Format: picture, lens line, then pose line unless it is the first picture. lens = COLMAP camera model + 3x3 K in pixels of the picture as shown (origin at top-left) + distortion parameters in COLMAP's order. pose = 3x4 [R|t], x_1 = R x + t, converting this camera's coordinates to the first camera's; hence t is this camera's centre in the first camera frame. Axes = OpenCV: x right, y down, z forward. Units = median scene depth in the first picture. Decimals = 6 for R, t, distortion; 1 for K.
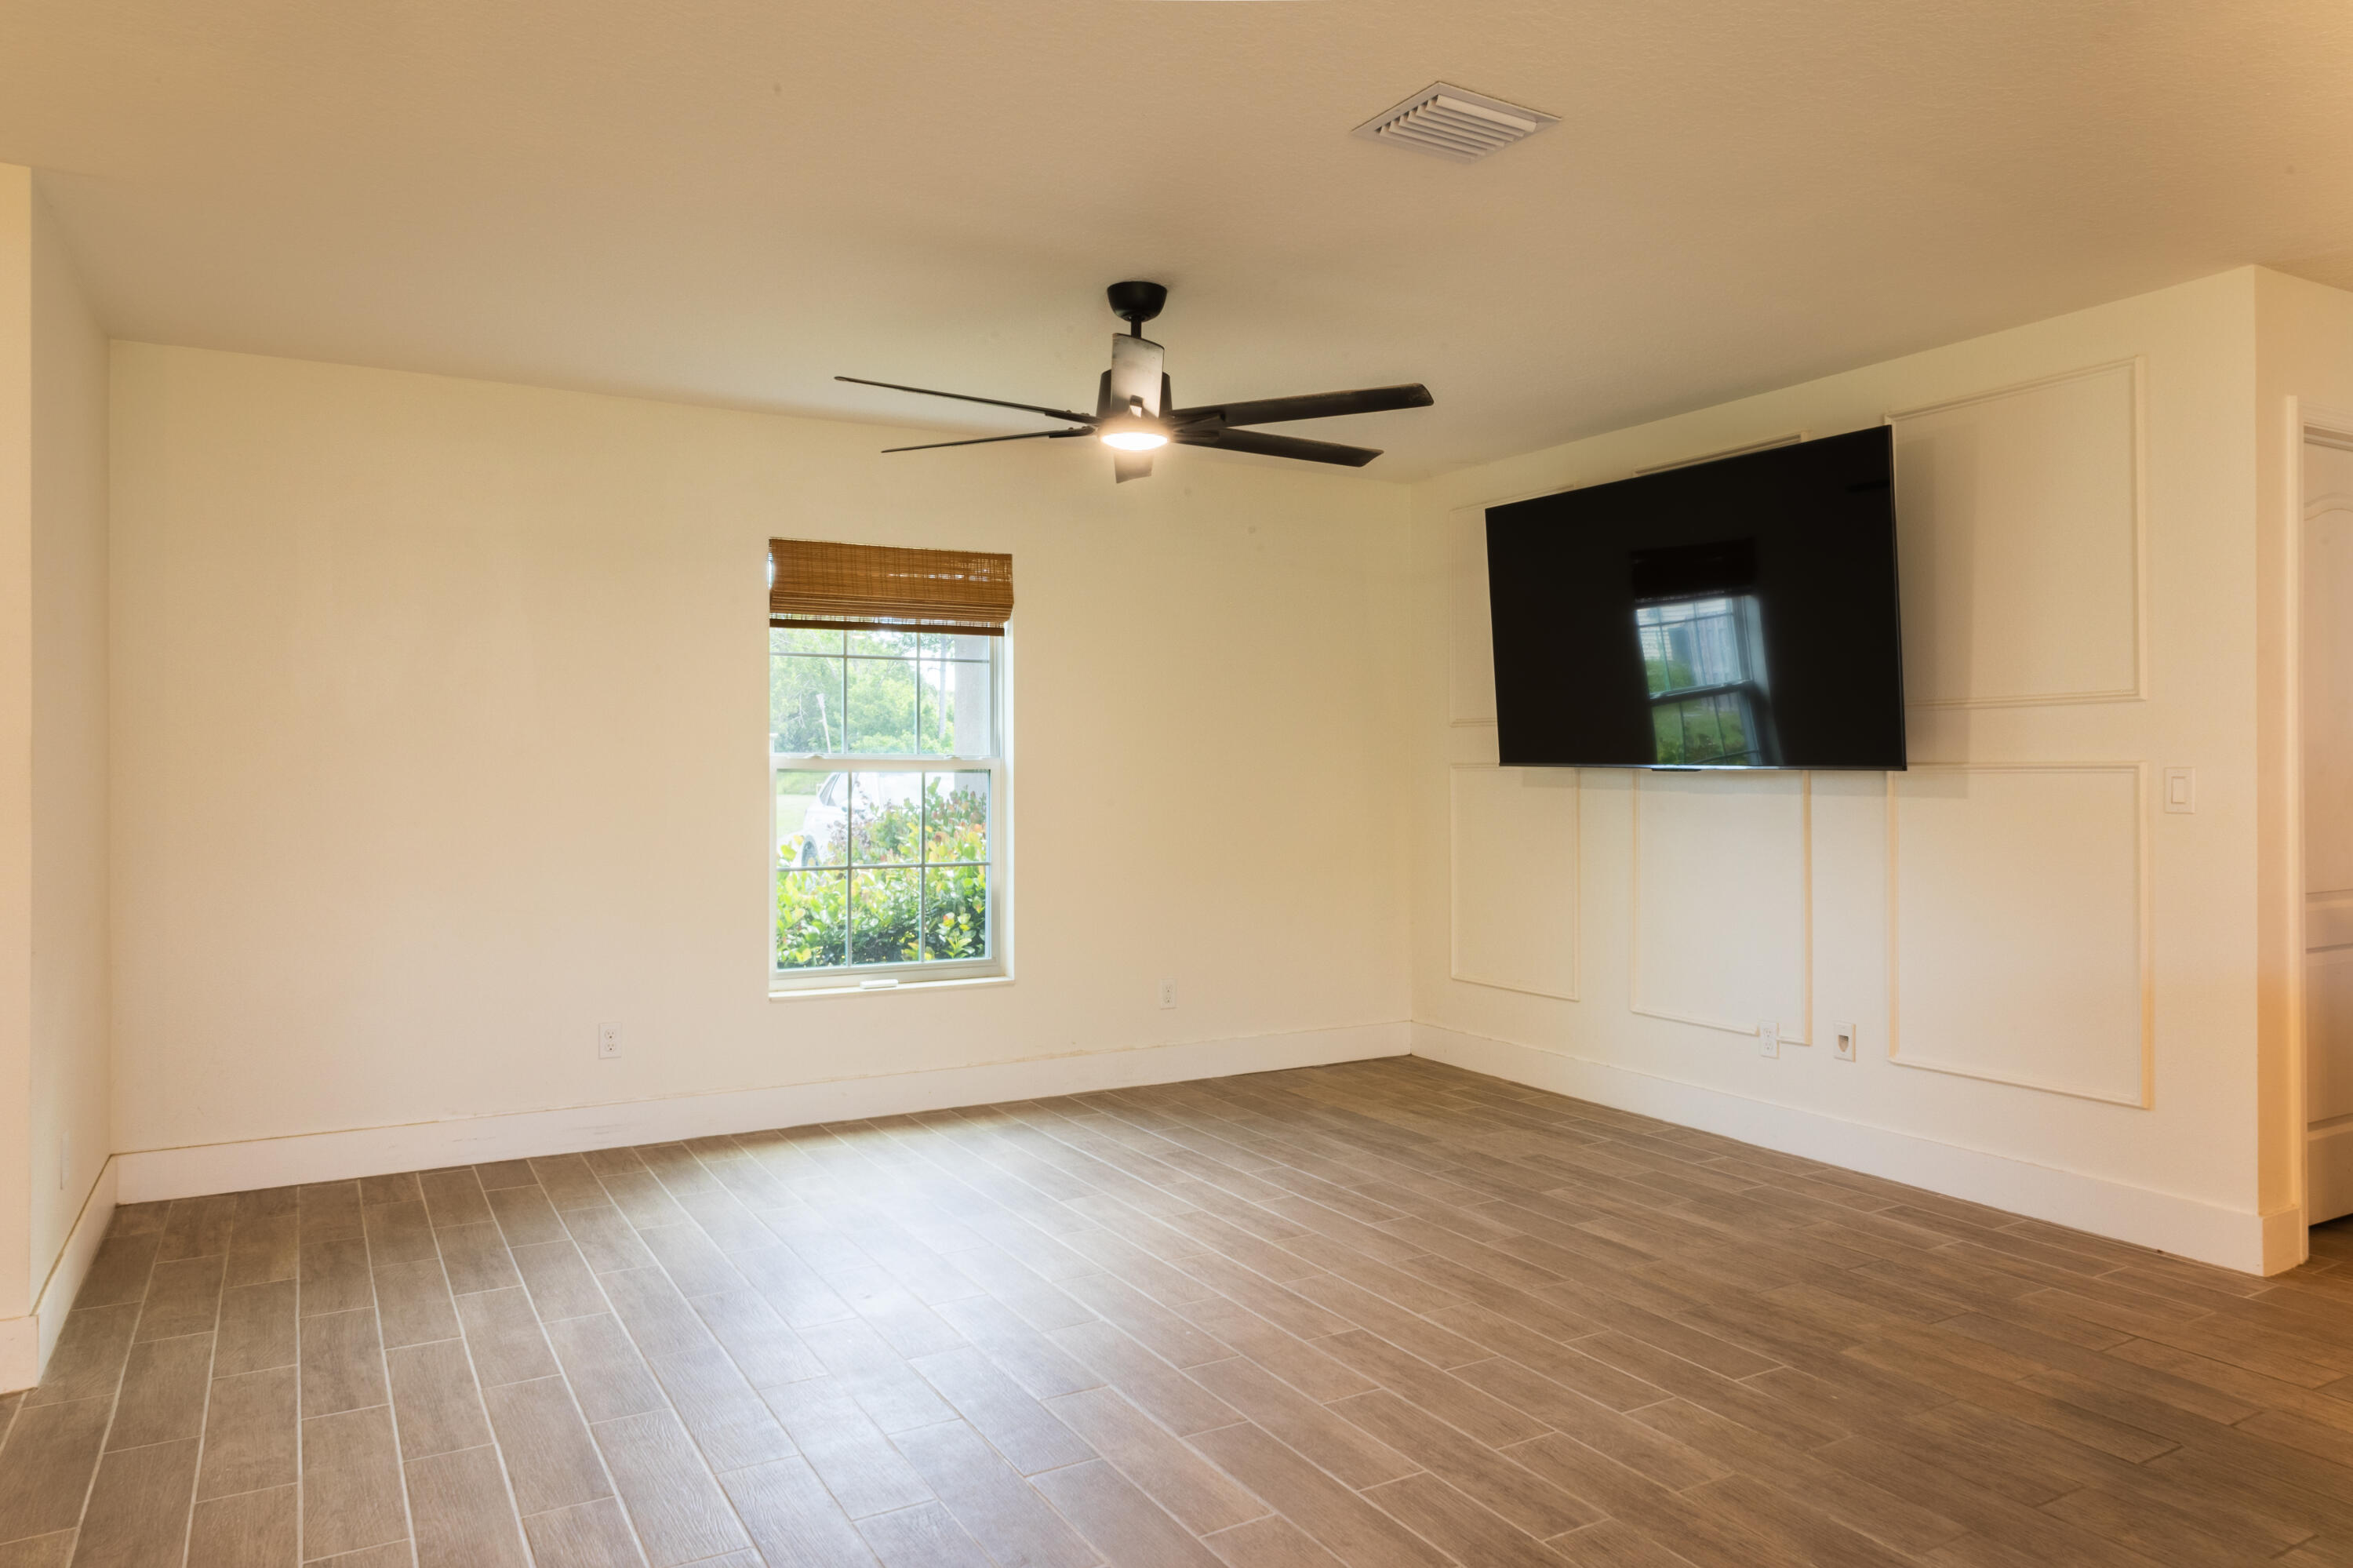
lens RADIAL K [[1522.4, 0, 1172.4], [0, 1522.4, 774.7], [0, 0, 1]] dist [-0.006374, 0.001079]
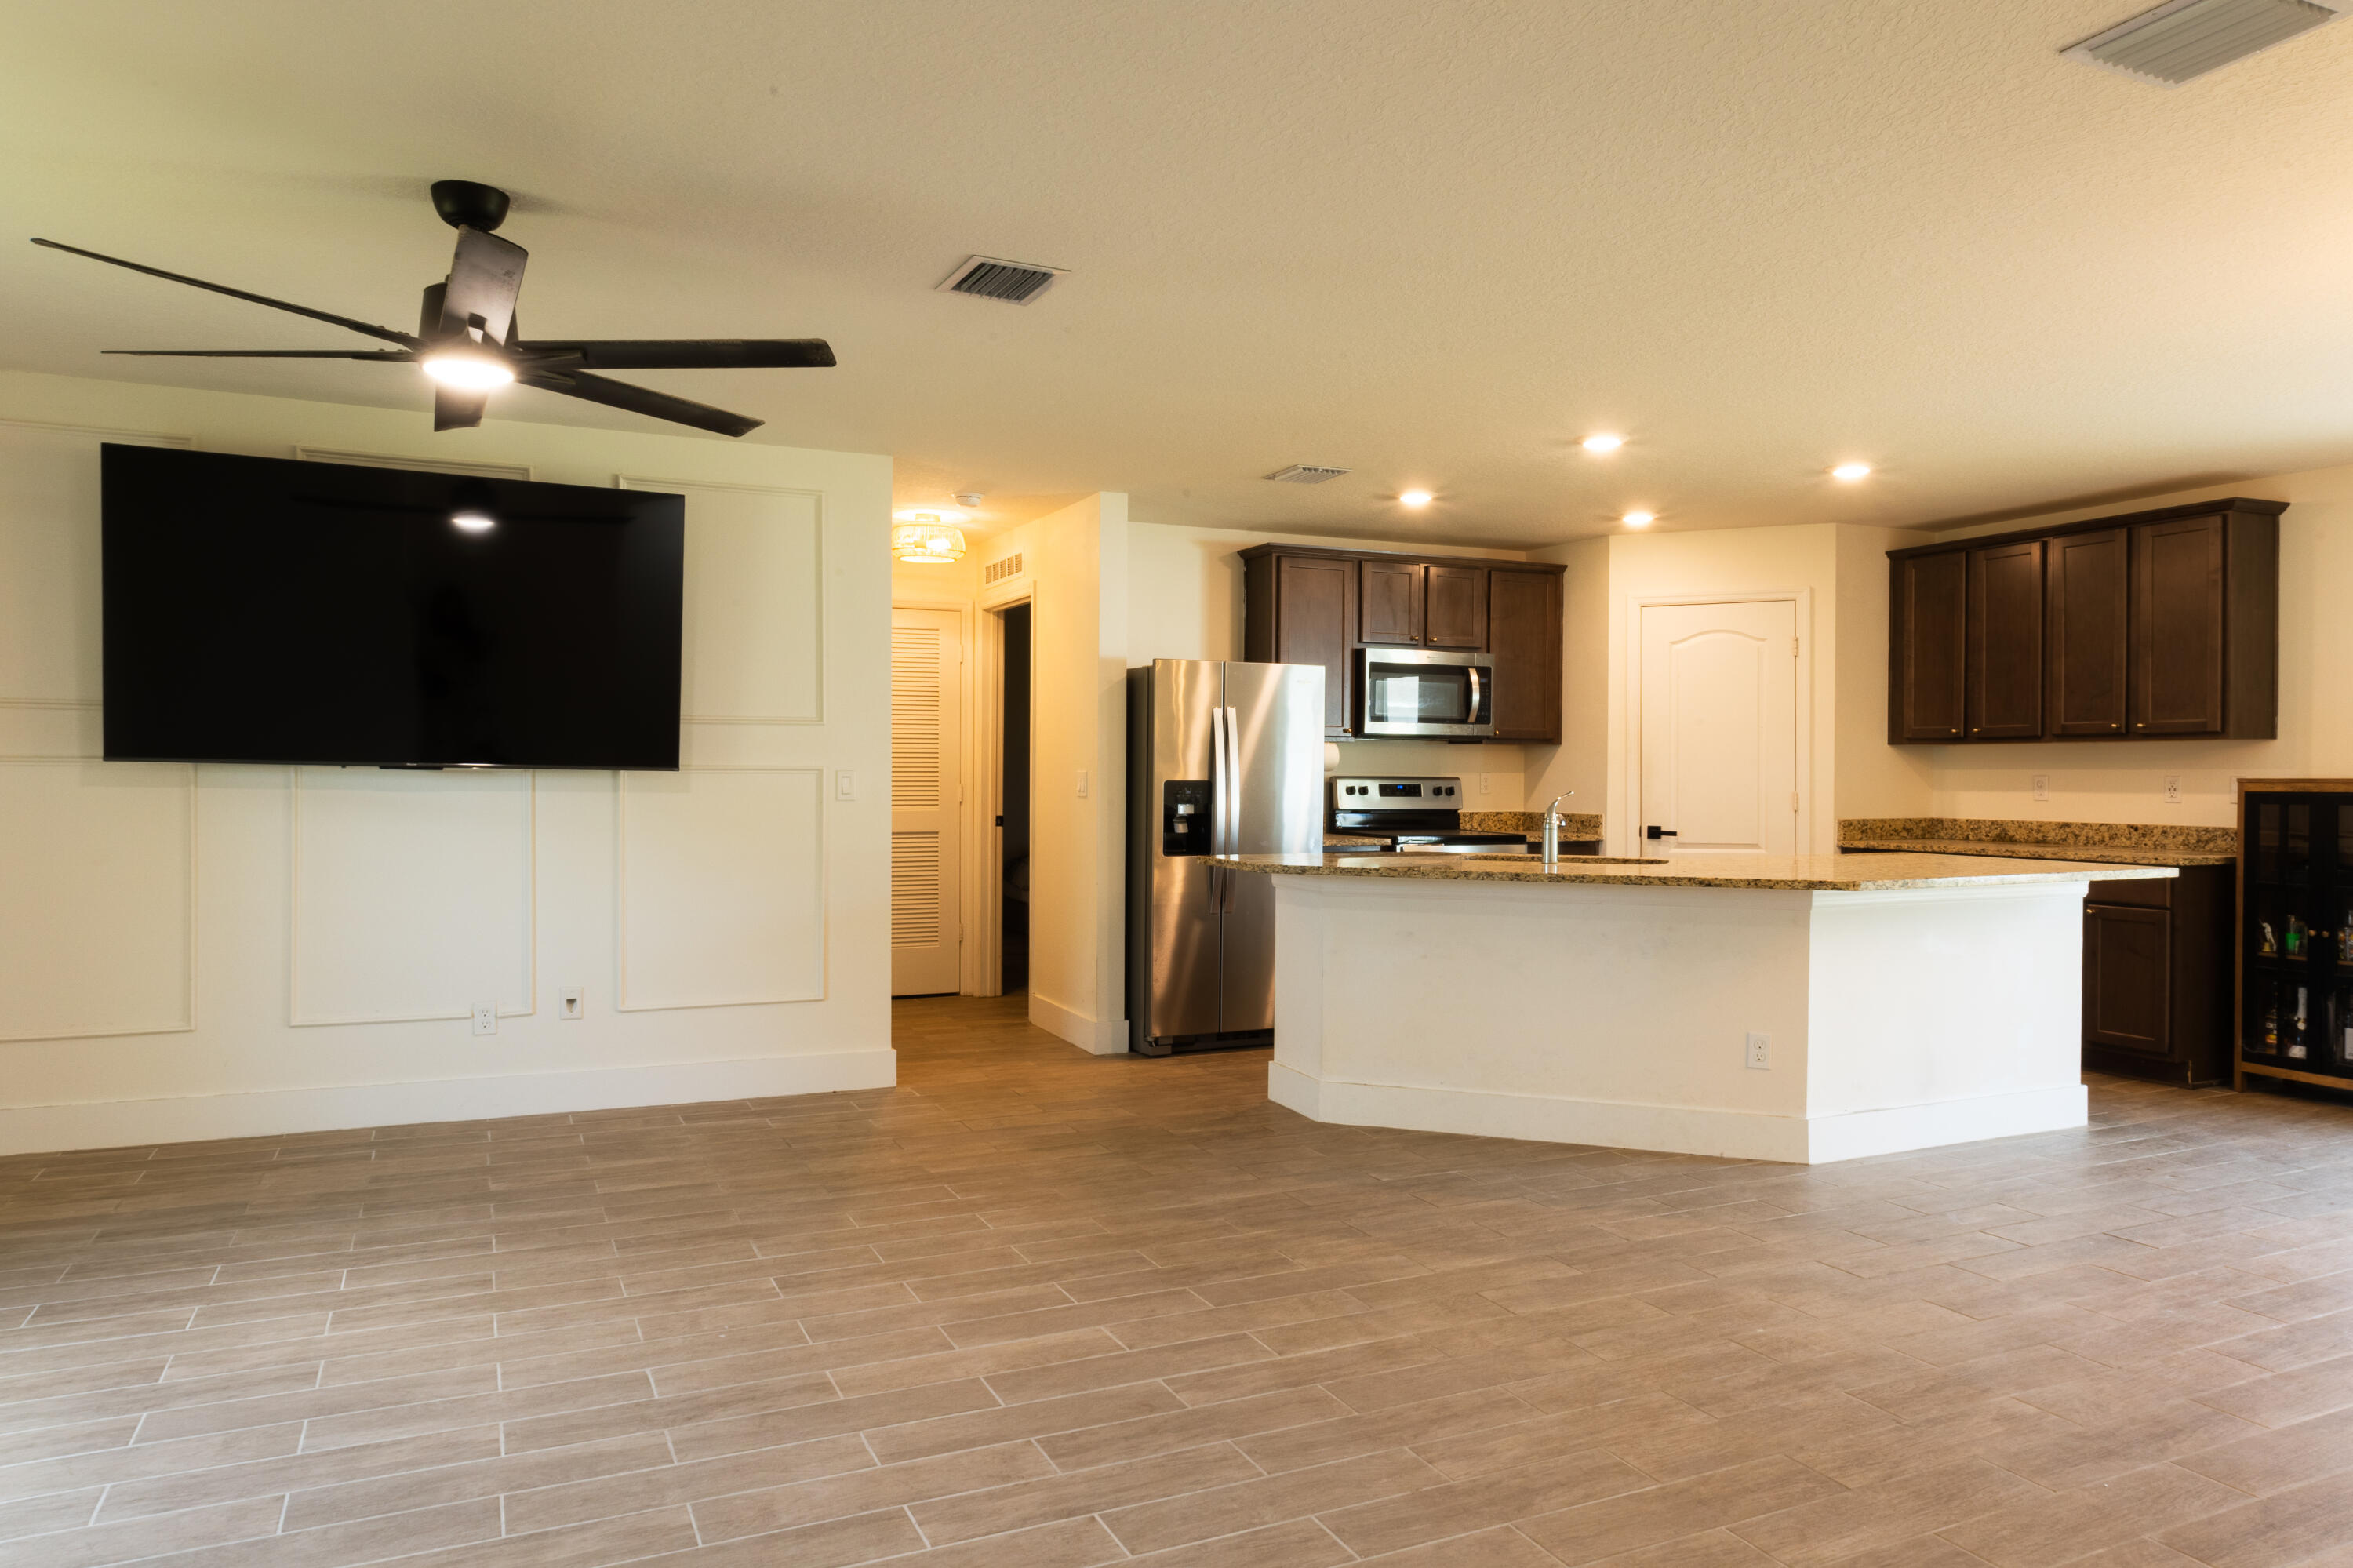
lens RADIAL K [[1522.4, 0, 1171.7], [0, 1522.4, 787.8], [0, 0, 1]] dist [-0.006374, 0.001079]
pose [[0.078656, -0.004828, 0.996890, -0.893659], [-0.003080, 0.999982, 0.005086, 0.004610], [-0.996897, -0.003470, 0.078639, 0.595458]]
